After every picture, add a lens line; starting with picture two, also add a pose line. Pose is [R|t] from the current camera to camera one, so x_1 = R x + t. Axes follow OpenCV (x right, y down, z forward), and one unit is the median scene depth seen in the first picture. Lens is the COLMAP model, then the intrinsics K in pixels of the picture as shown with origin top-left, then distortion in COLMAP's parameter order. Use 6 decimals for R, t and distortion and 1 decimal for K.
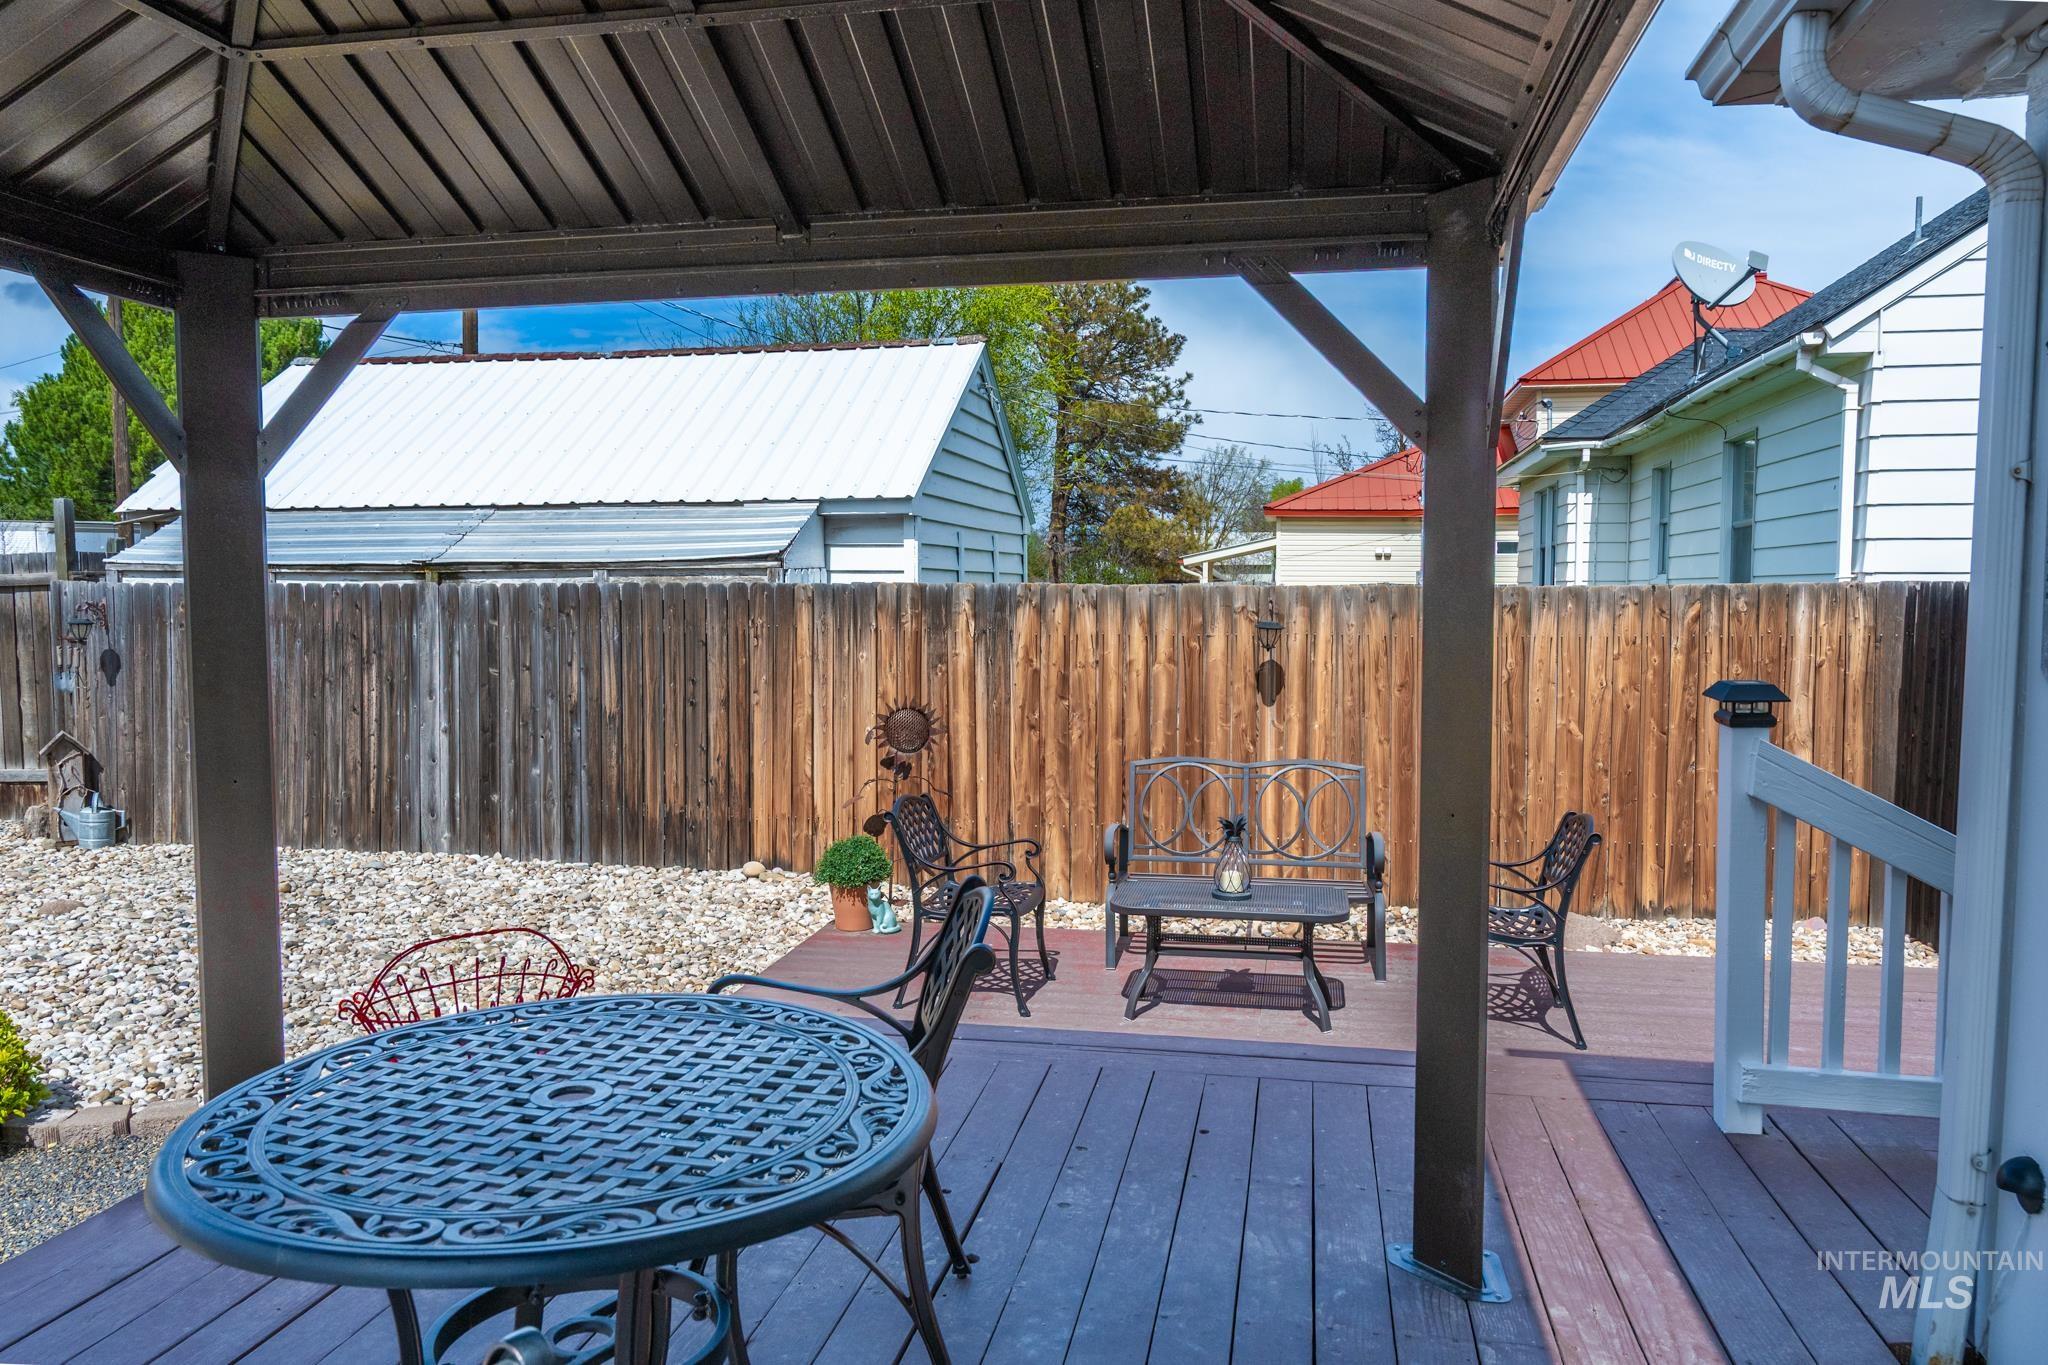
lens RADIAL K [[1435.3, 0, 1024.0], [0, 1435.3, 682.5], [0, 0, 1]] dist [-0.004113, -0.000439]
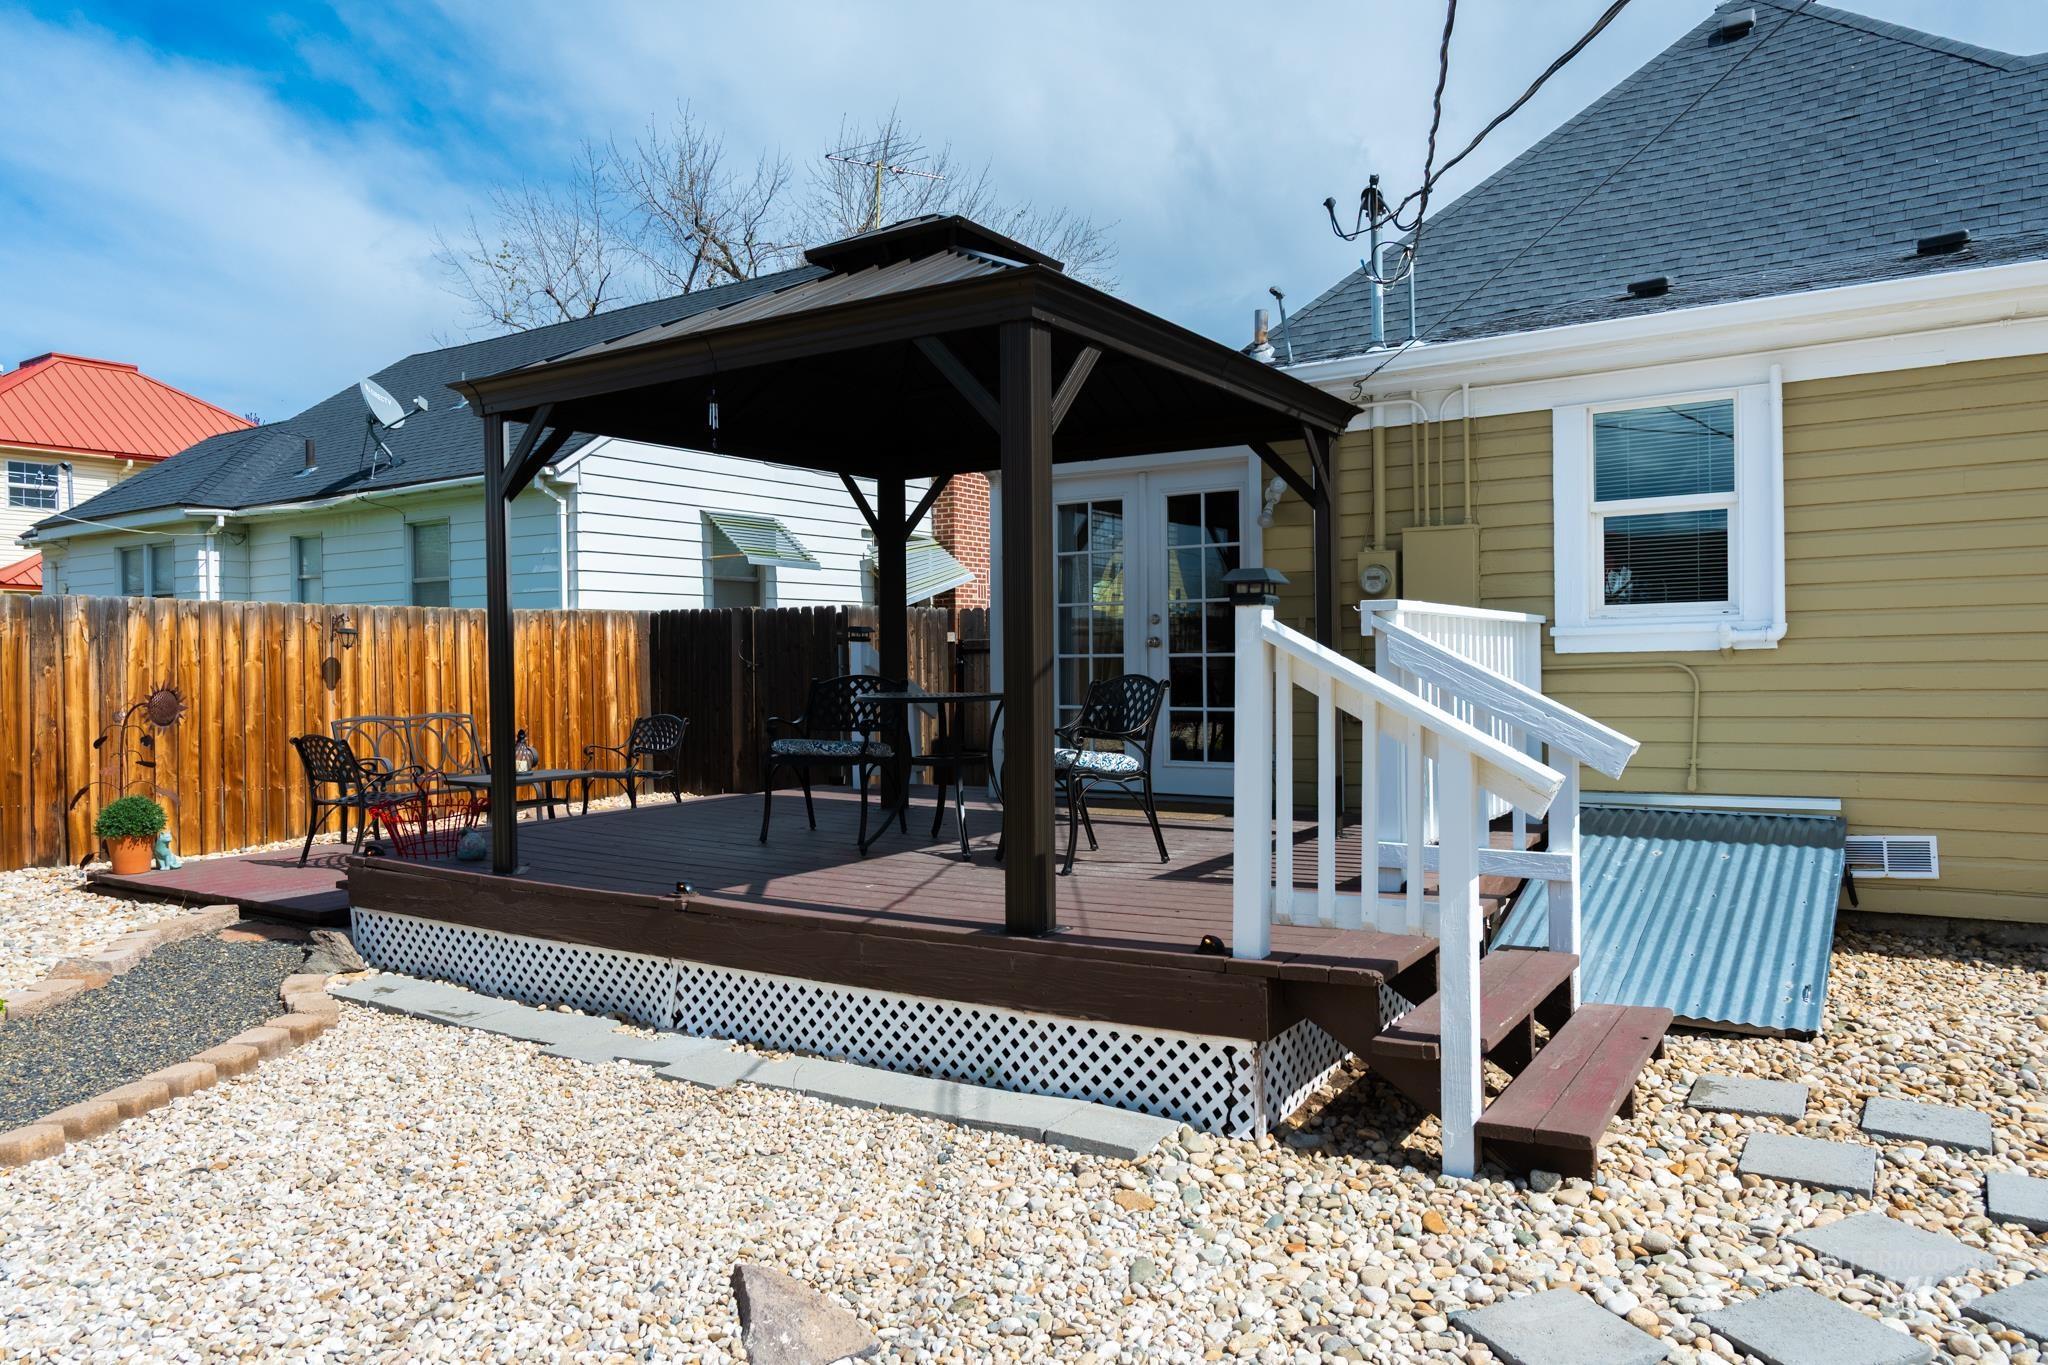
lens RADIAL K [[1369.8, 0, 1038.7], [0, 1369.8, 675.4], [0, 0, 1]] dist [-0.003551, 0.001847]
pose [[0.370424, -0.017743, 0.928693, -0.770266], [0.071963, 0.997361, -0.009649, 0.061166], [-0.926071, 0.070405, 0.370724, -0.126341]]
